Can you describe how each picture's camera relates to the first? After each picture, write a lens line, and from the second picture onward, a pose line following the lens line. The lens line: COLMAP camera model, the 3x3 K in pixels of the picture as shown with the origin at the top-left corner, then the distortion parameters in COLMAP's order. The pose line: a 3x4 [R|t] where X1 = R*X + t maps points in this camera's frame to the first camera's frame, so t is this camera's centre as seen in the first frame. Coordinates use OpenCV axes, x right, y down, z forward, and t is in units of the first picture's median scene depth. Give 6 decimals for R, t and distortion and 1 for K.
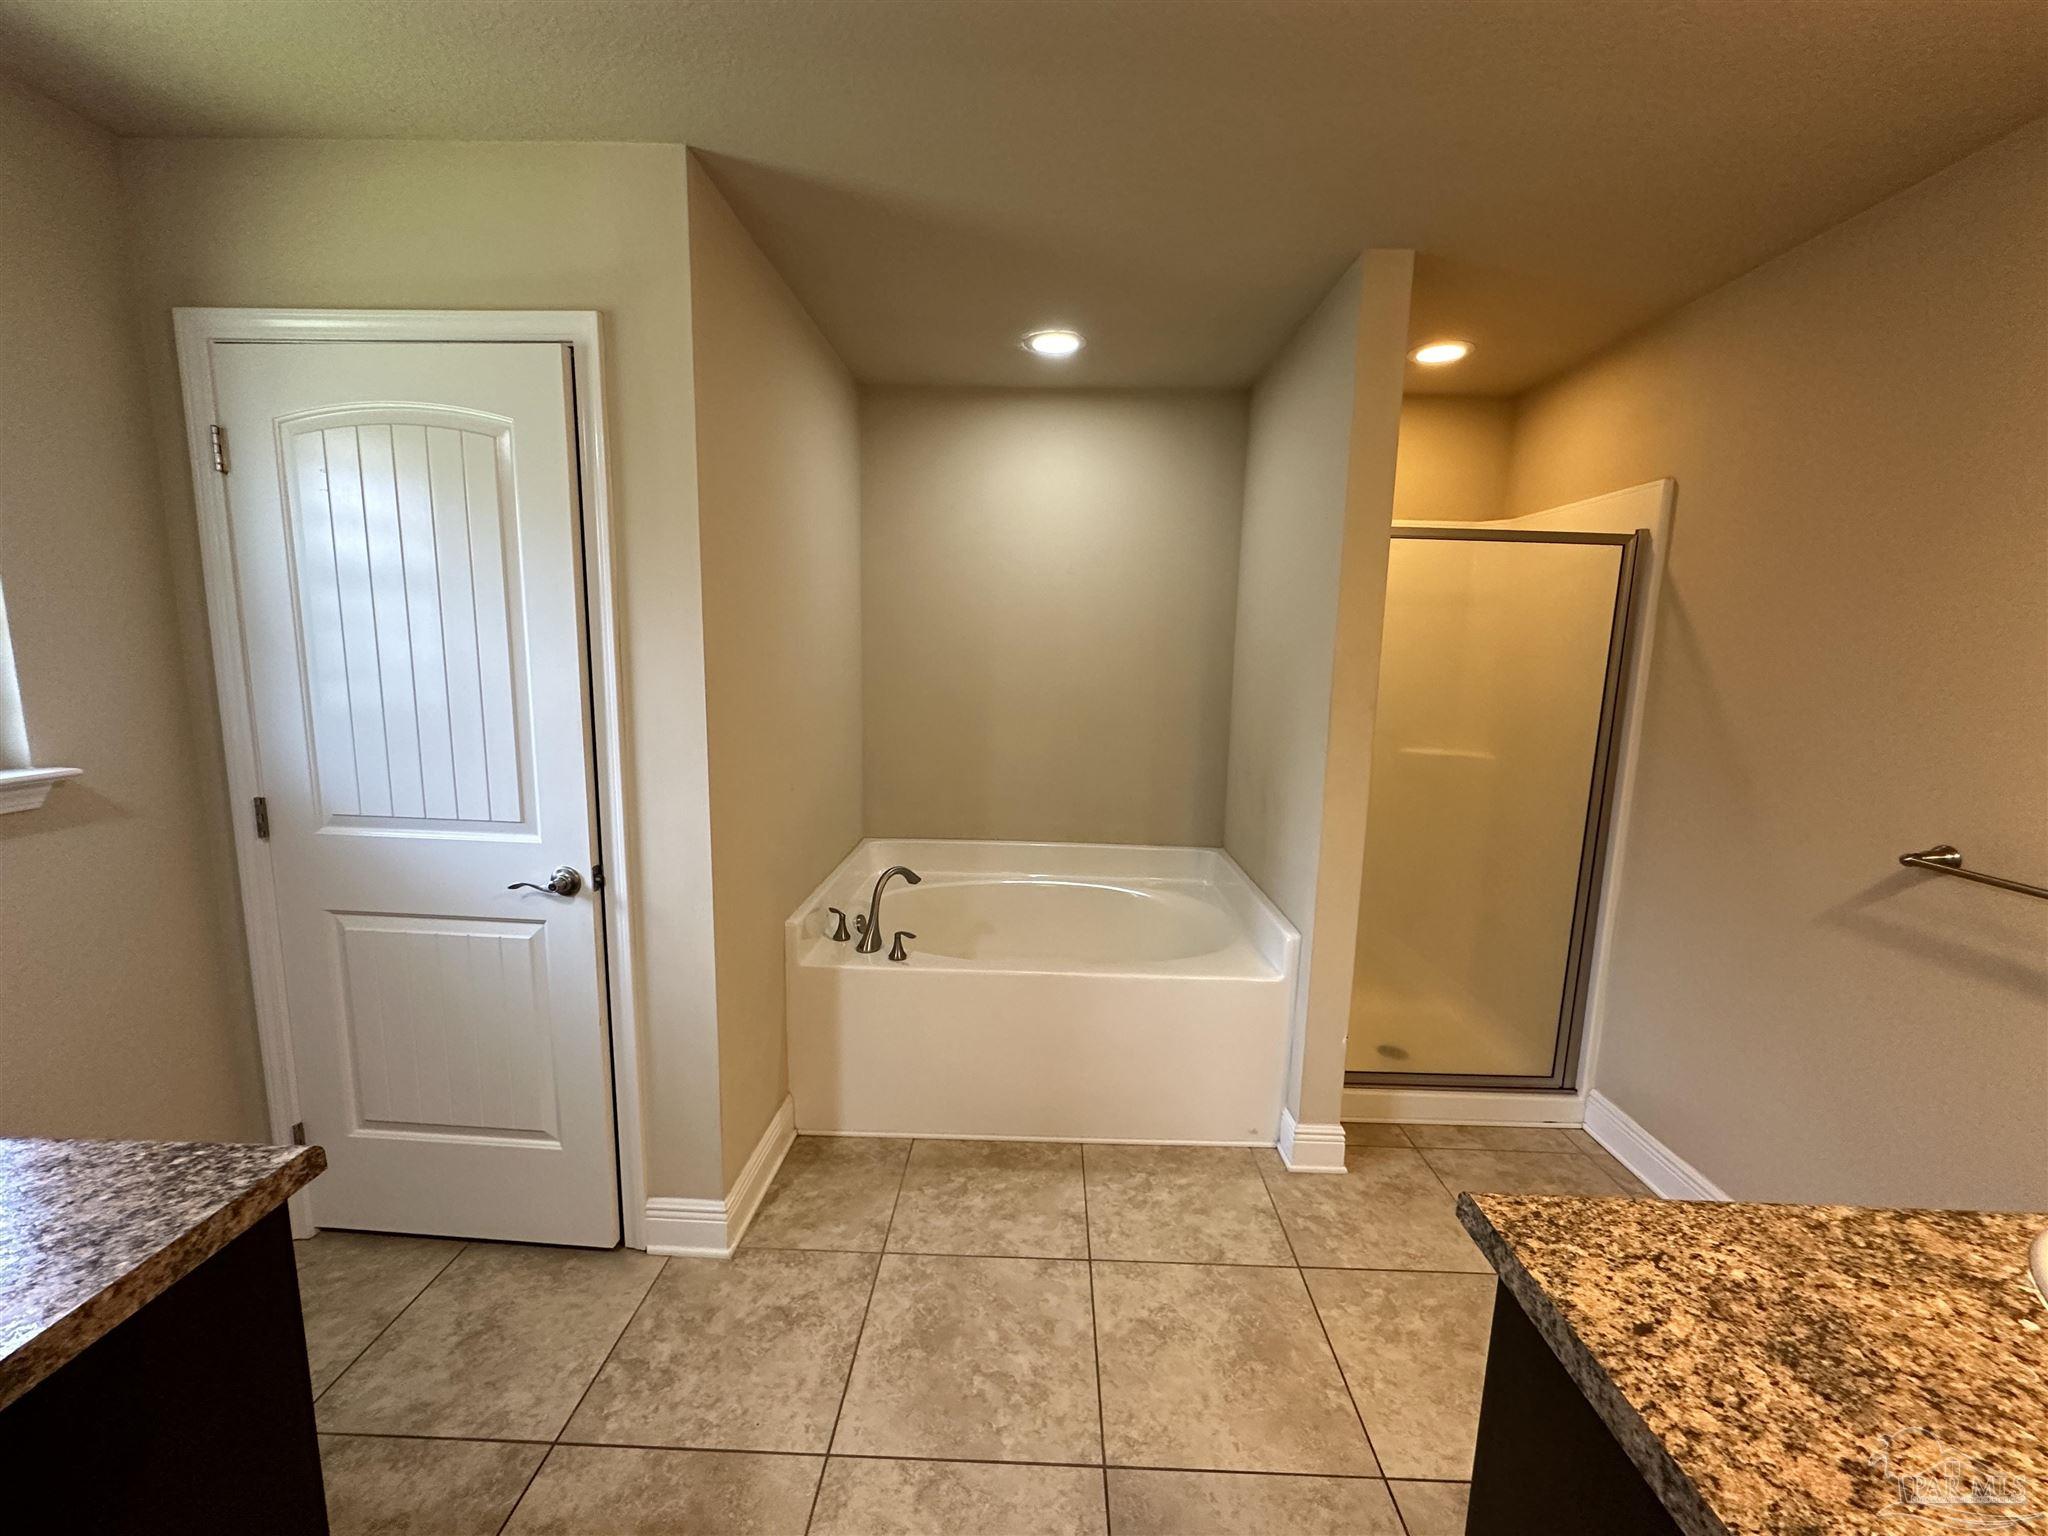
lens RADIAL K [[814.4, 0, 1021.4], [0, 814.4, 767.2], [0, 0, 1]] dist [-0.002888, 0.000255]
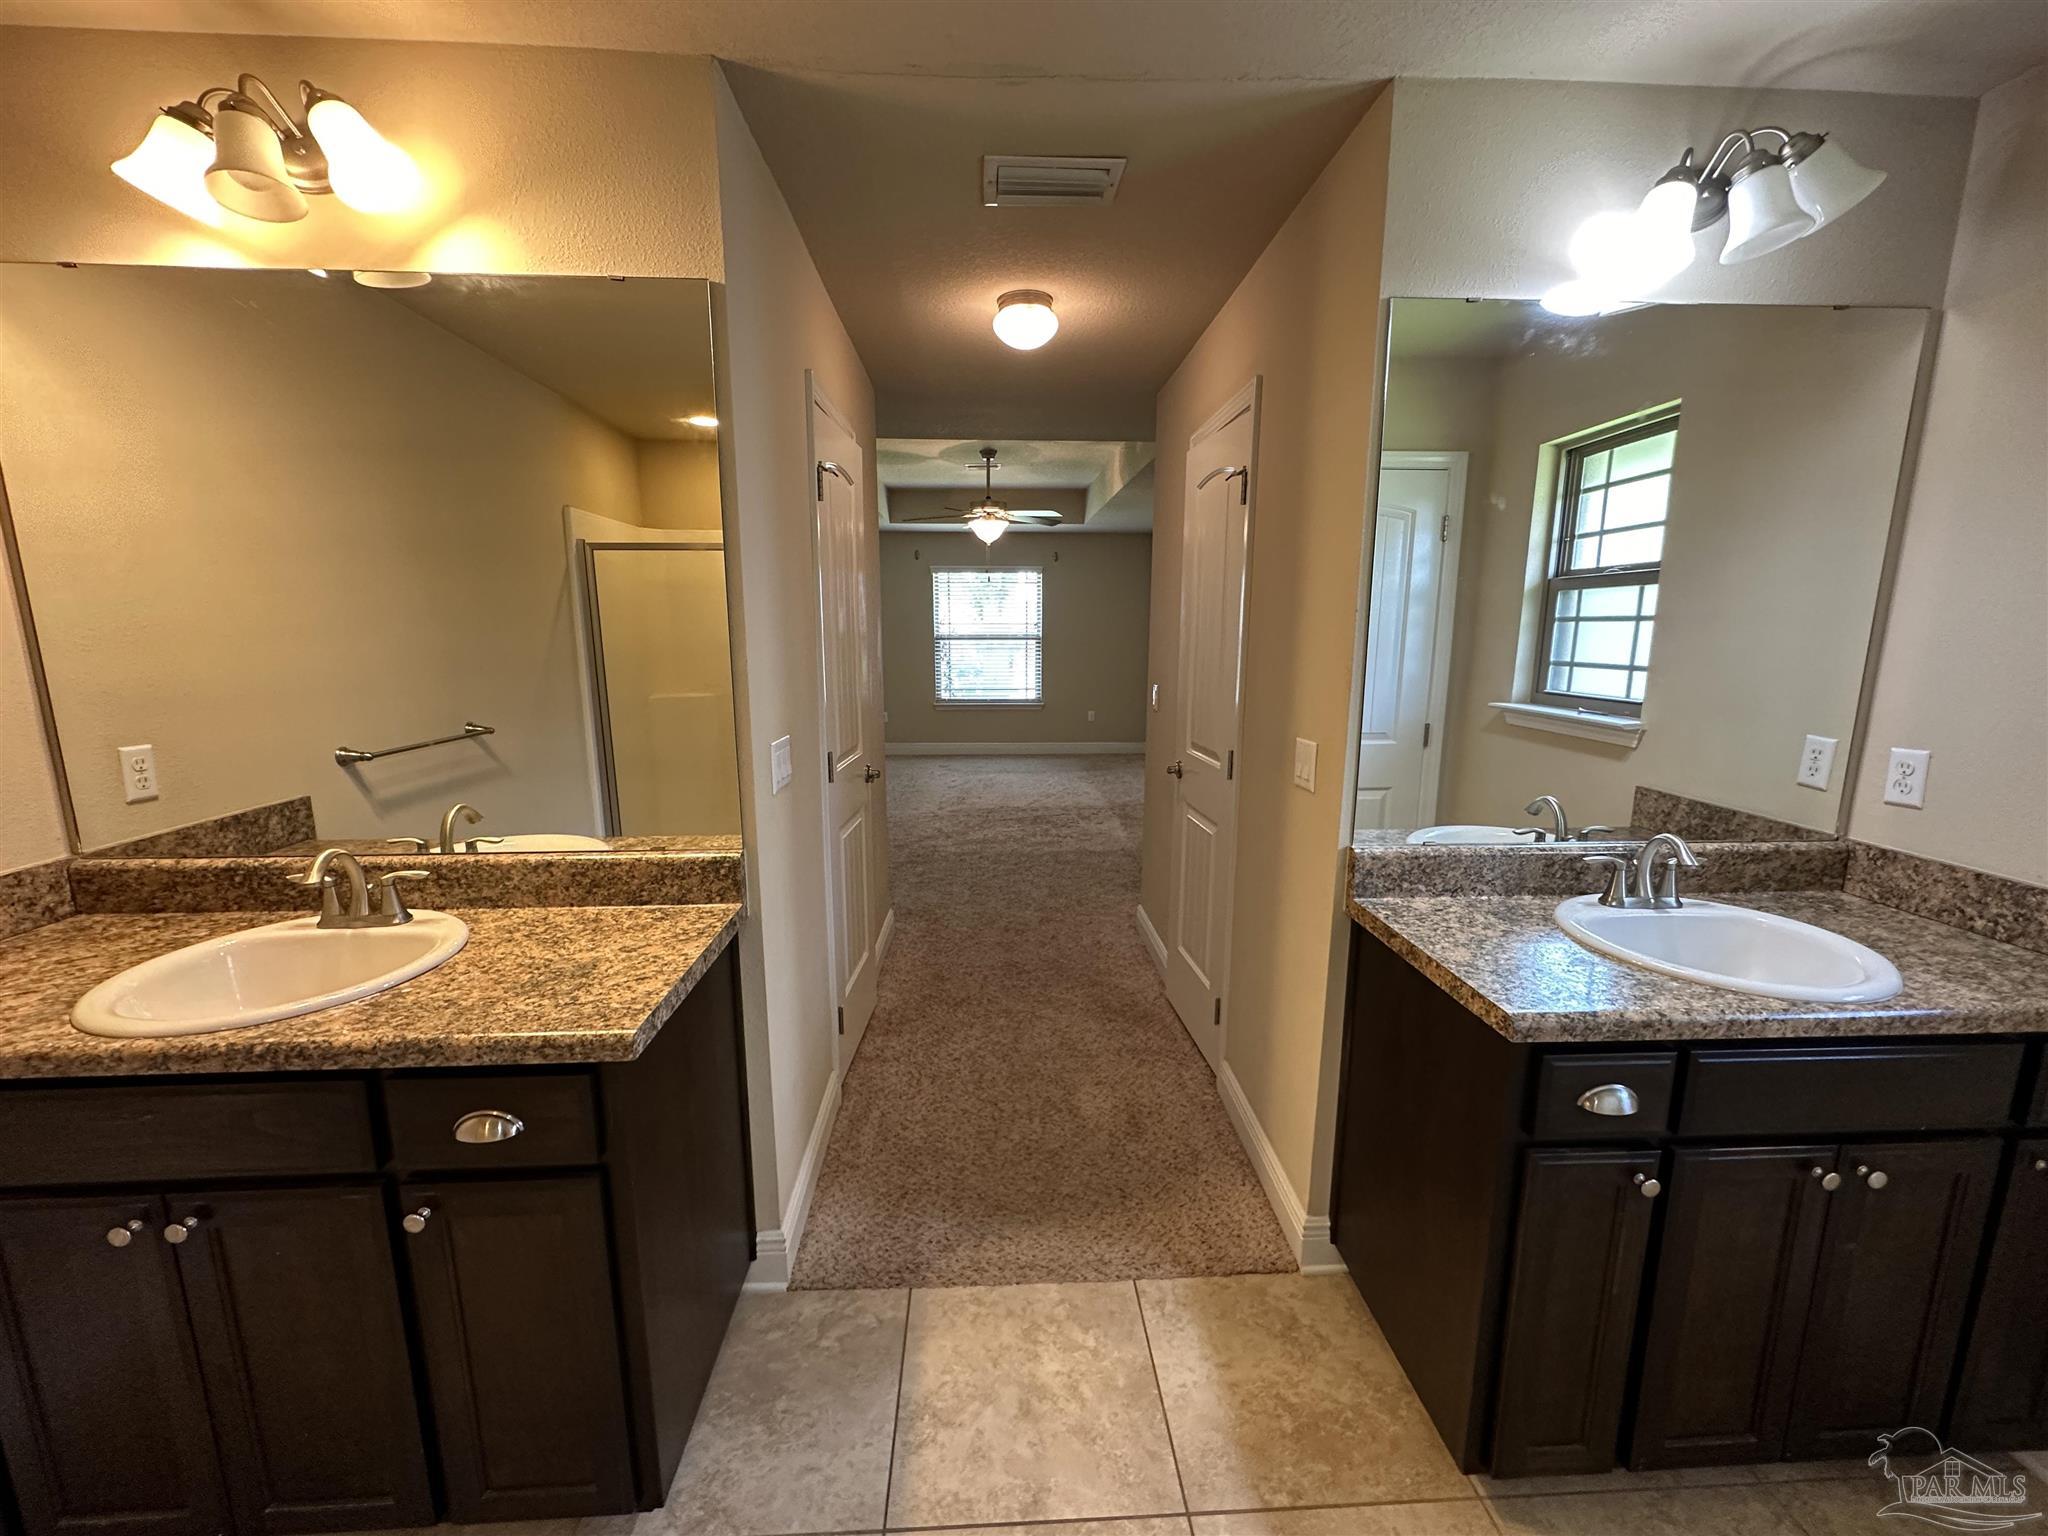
lens RADIAL K [[814.4, 0, 1024.0], [0, 814.4, 768.9], [0, 0, 1]] dist [-0.002888, 0.000255]
pose [[-0.996336, -0.011514, -0.084744, 0.046654], [-0.038097, 0.946904, 0.319250, -0.382992], [0.076568, 0.321309, -0.943874, 2.555621]]
